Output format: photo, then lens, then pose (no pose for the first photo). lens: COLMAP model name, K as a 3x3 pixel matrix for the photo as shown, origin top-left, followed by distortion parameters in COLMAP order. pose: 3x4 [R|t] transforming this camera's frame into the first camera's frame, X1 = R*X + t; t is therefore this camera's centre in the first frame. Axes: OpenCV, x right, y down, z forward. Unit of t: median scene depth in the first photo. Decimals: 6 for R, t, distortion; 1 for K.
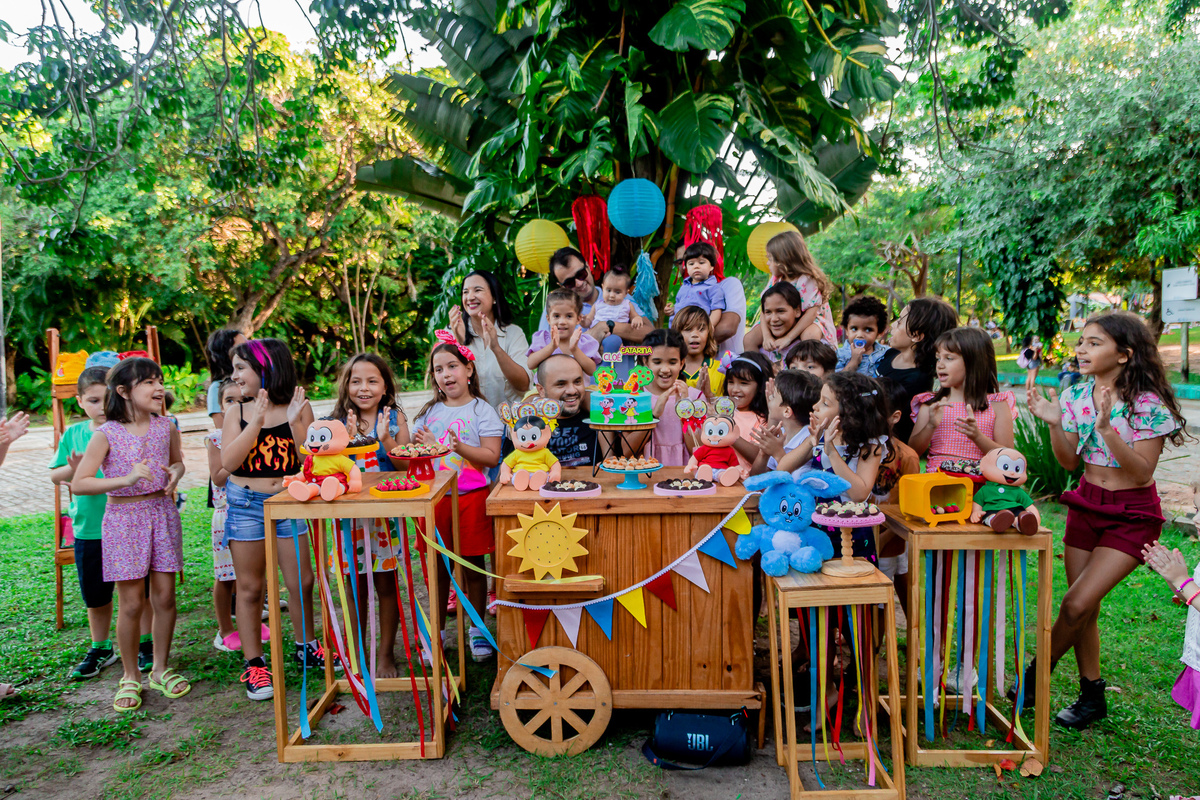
lens RADIAL K [[820.2, 0, 590.6], [0, 820.2, 400.0], [0, 0, 1]] dist [0.016646, -0.002039]
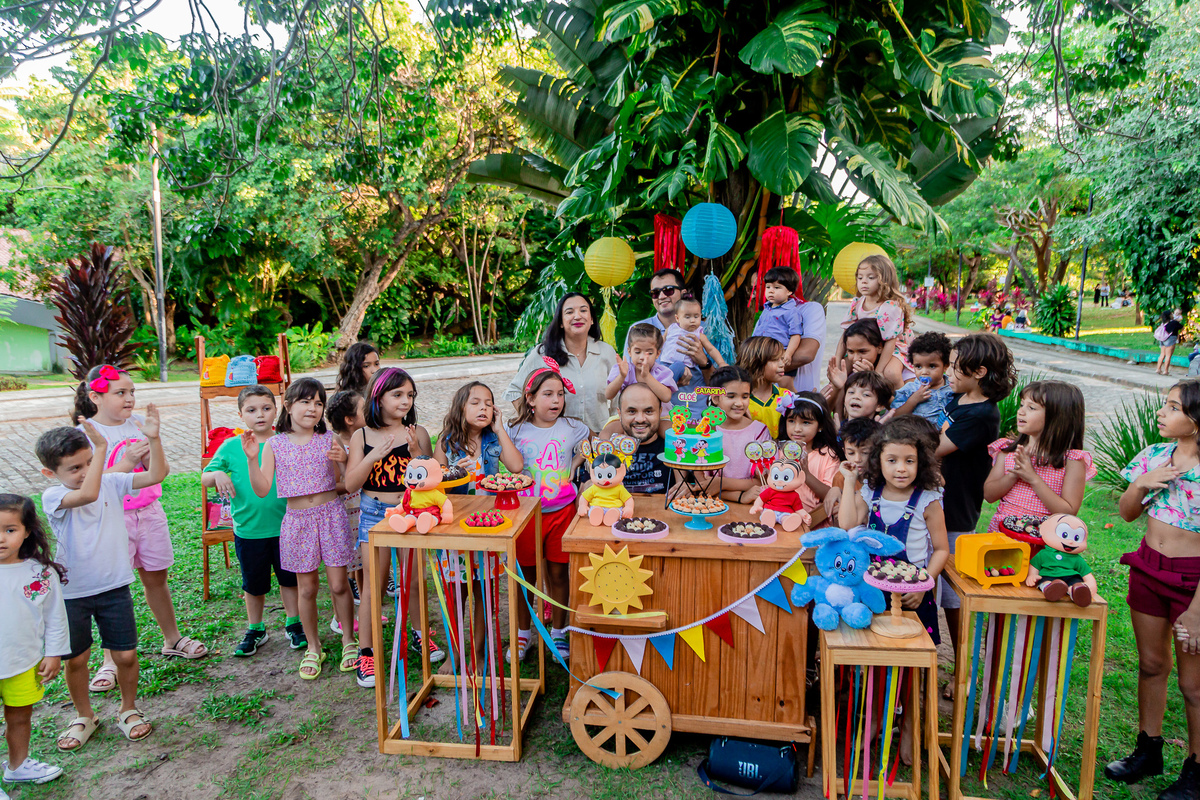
lens RADIAL K [[798.2, 0, 600.8], [0, 798.2, 398.8], [0, 0, 1]] dist [0.015458, -0.000224]
pose [[0.992325, 0.032327, -0.119358, 0.041789], [-0.025344, 0.997902, 0.059568, -0.116382], [0.121033, -0.056085, 0.991063, -0.040365]]
